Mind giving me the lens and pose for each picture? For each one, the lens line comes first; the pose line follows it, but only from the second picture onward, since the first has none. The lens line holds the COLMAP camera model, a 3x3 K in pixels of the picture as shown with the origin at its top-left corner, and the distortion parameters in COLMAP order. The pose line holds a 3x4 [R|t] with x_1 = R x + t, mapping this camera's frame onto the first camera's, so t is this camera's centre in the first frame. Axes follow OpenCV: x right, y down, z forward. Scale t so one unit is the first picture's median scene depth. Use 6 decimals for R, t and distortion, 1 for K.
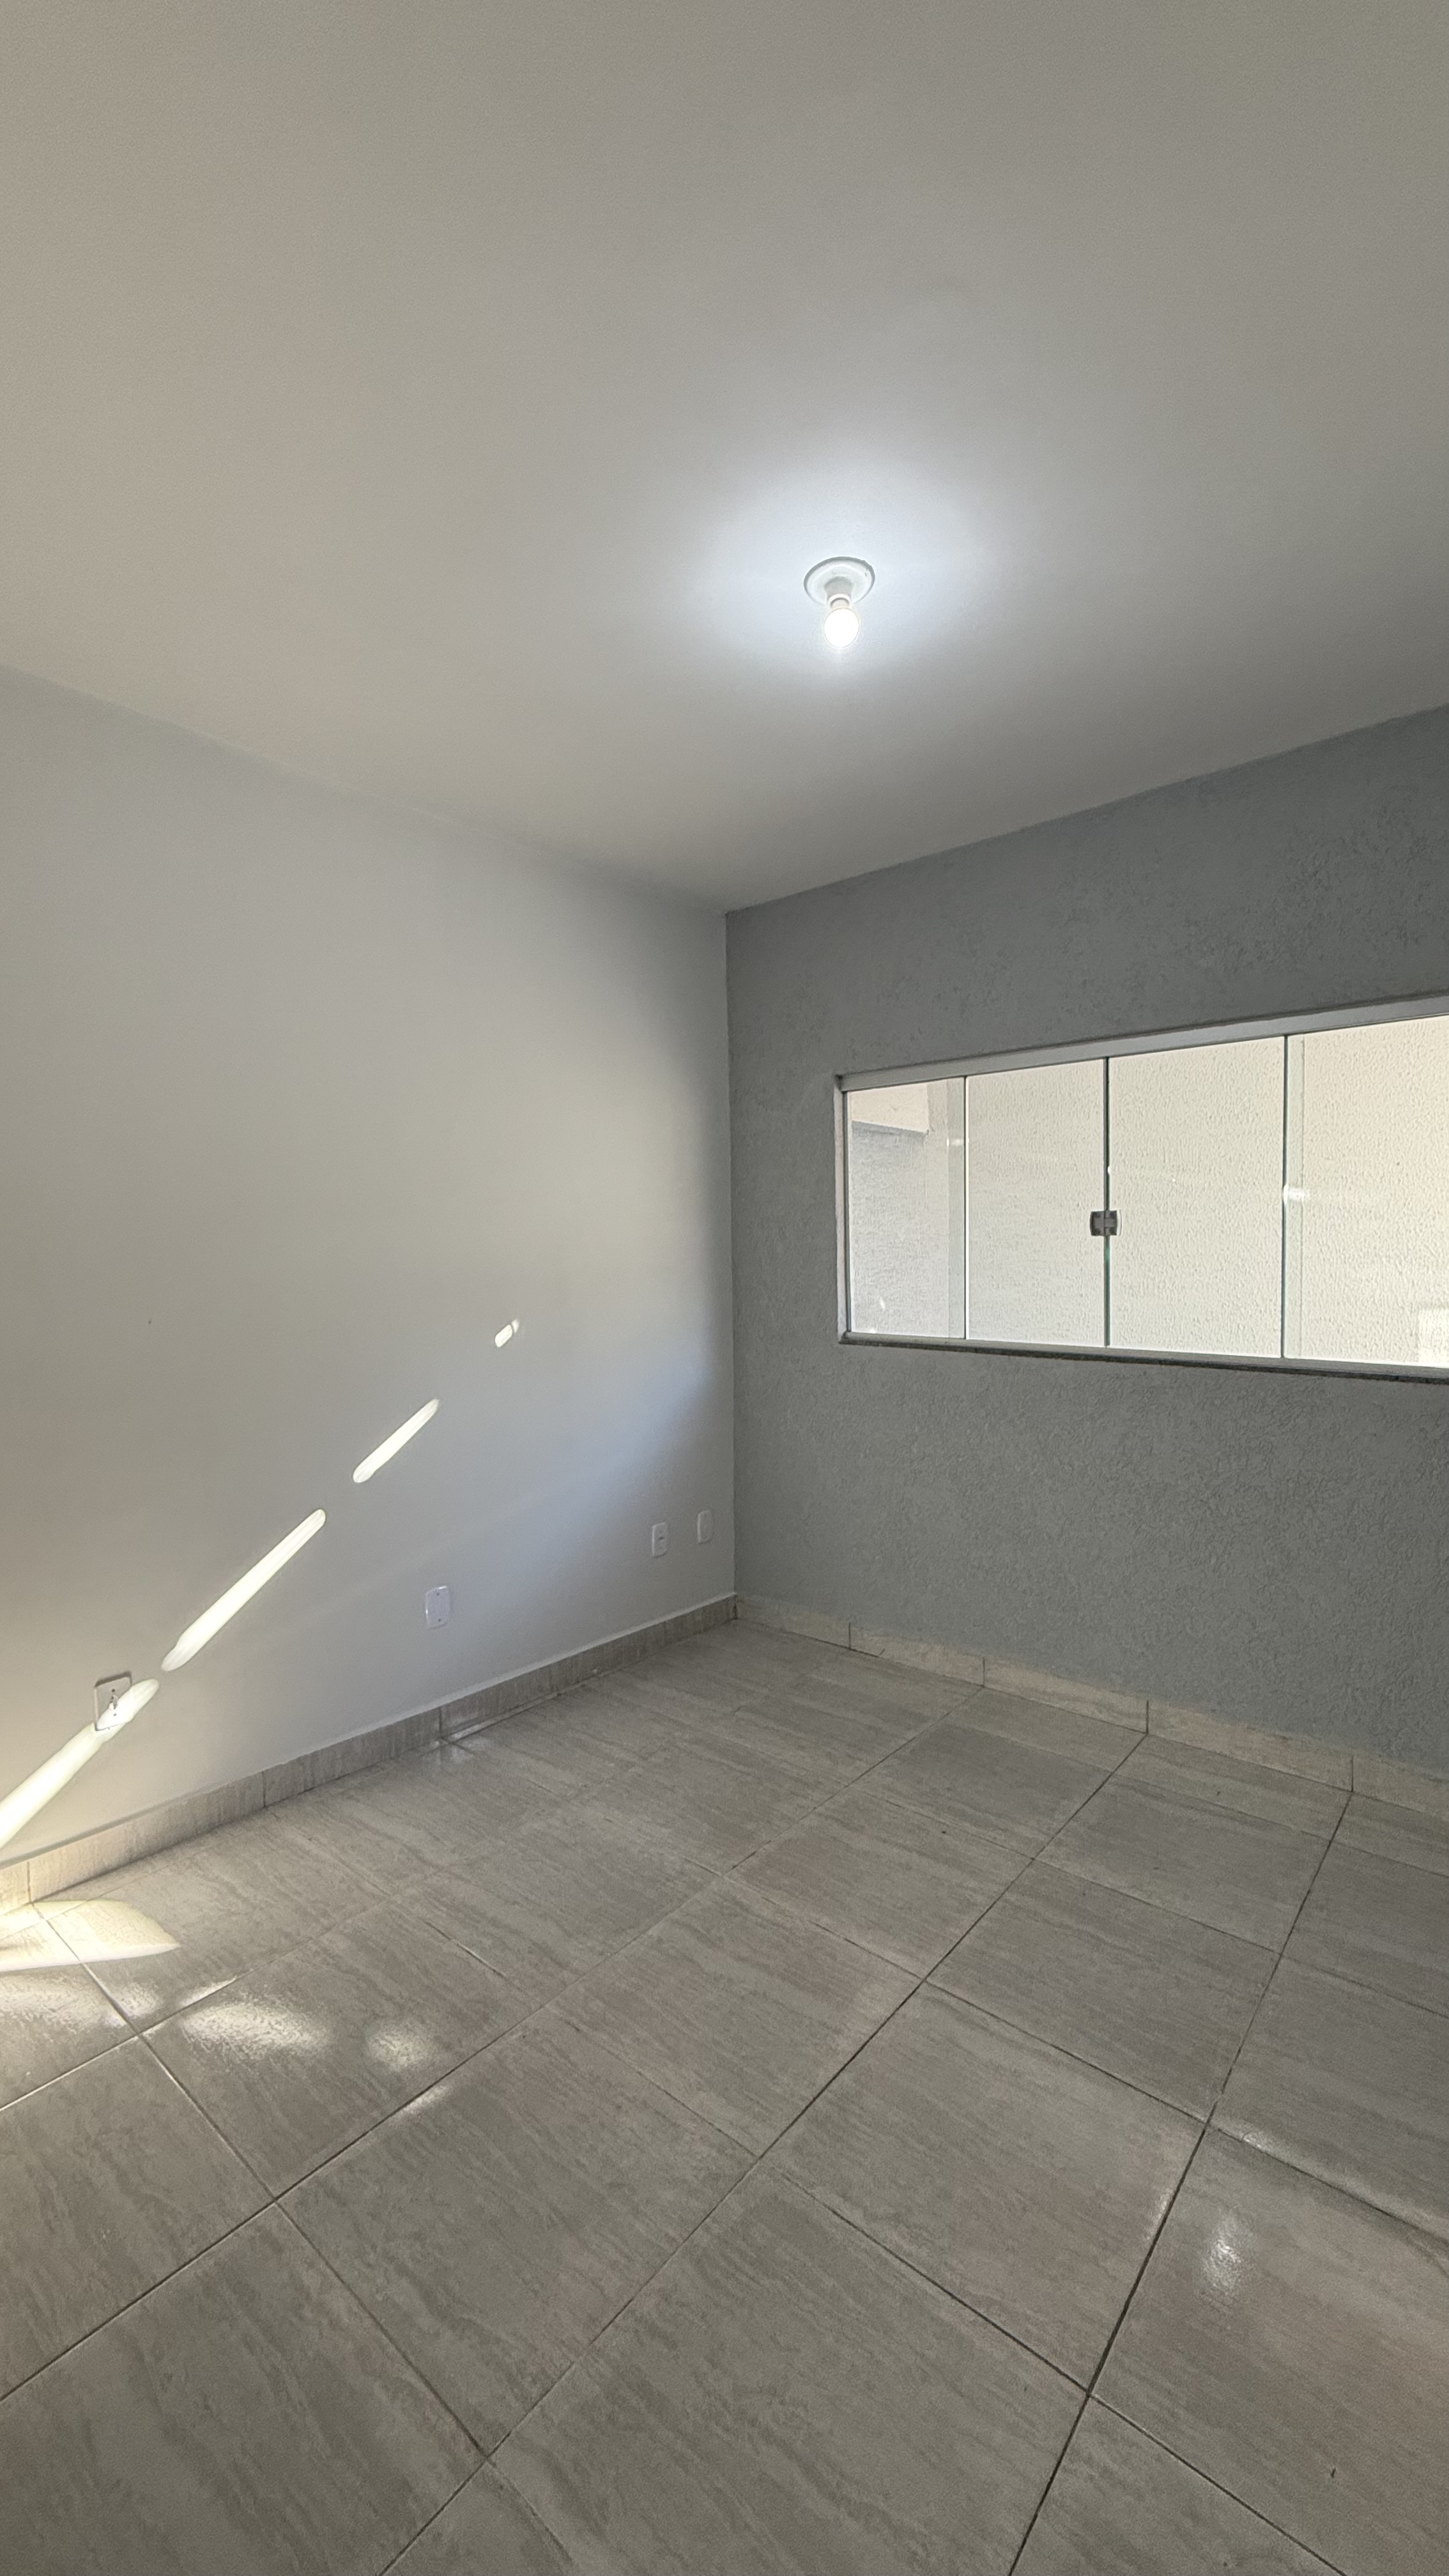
lens RADIAL K [[1019.8, 0, 734.6], [0, 1019.8, 1290.2], [0, 0, 1]] dist [0.001499, -0.000379]
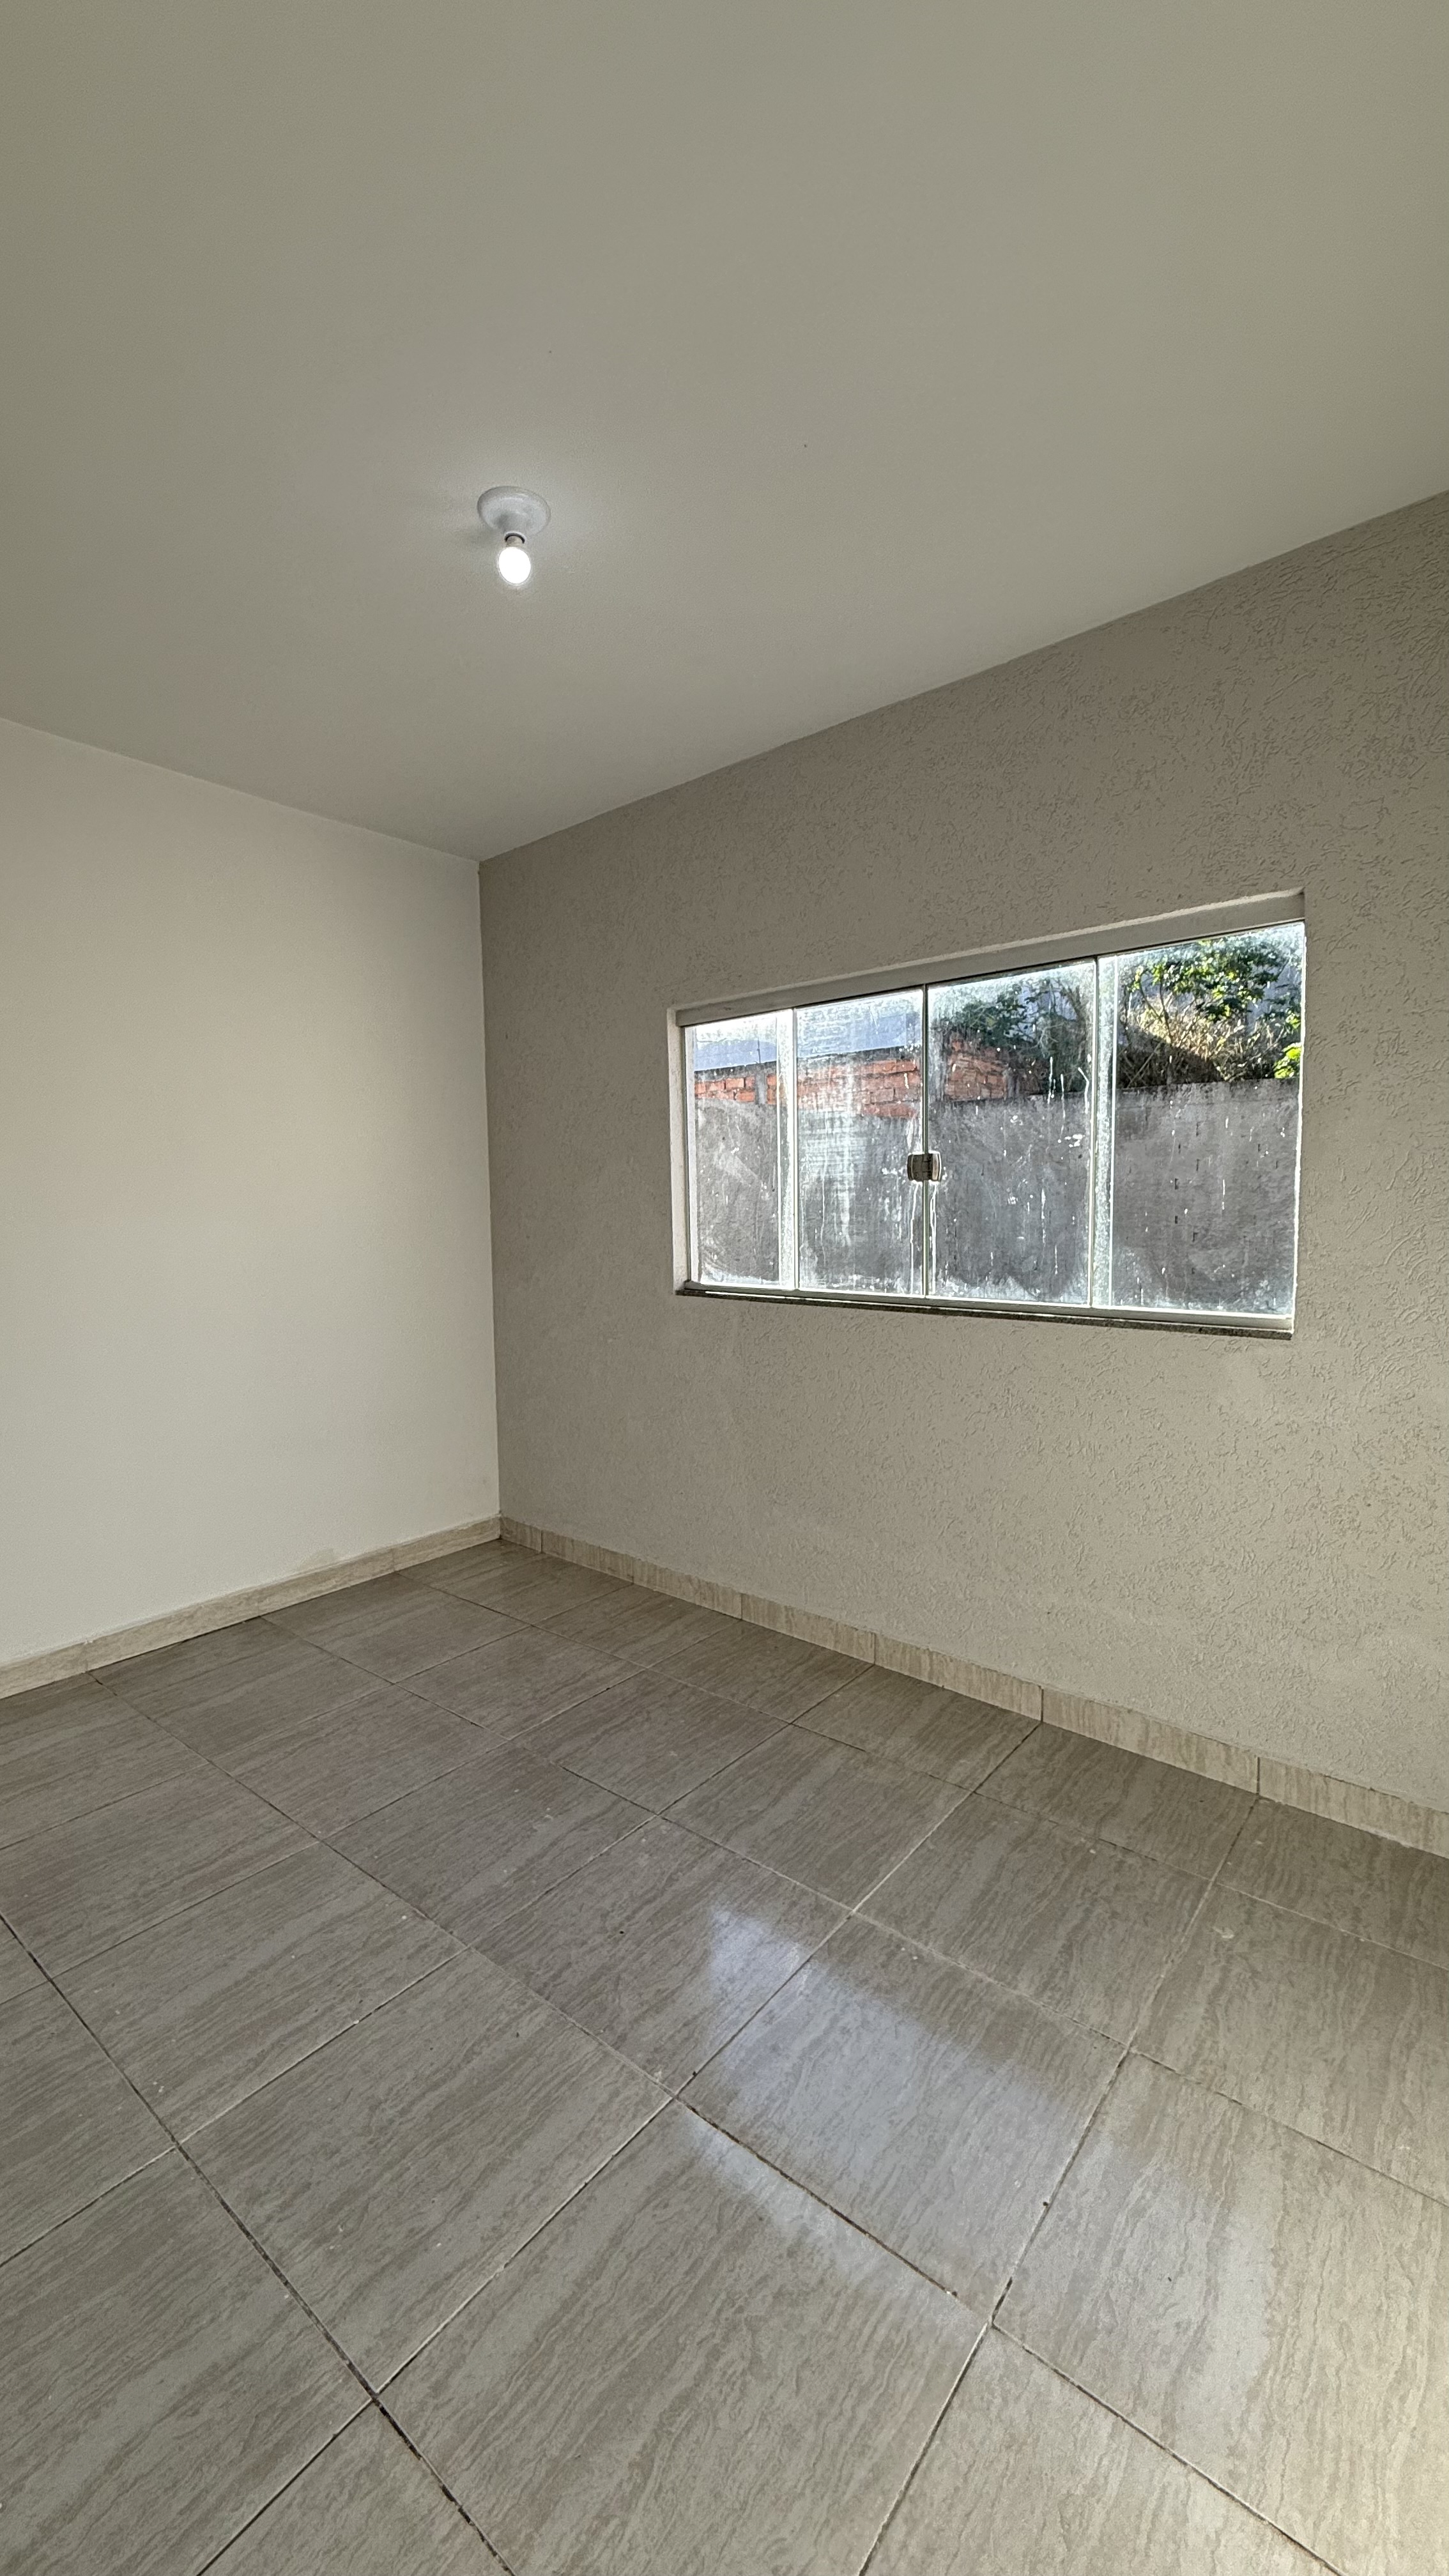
lens RADIAL K [[1019.8, 0, 728.3], [0, 1019.8, 1300.3], [0, 0, 1]] dist [0.001499, -0.000379]
pose [[0.010543, 0.097076, -0.995221, 0.939191], [0.008580, 0.995231, 0.097167, -0.024829], [0.999908, -0.009563, 0.009660, 1.008542]]
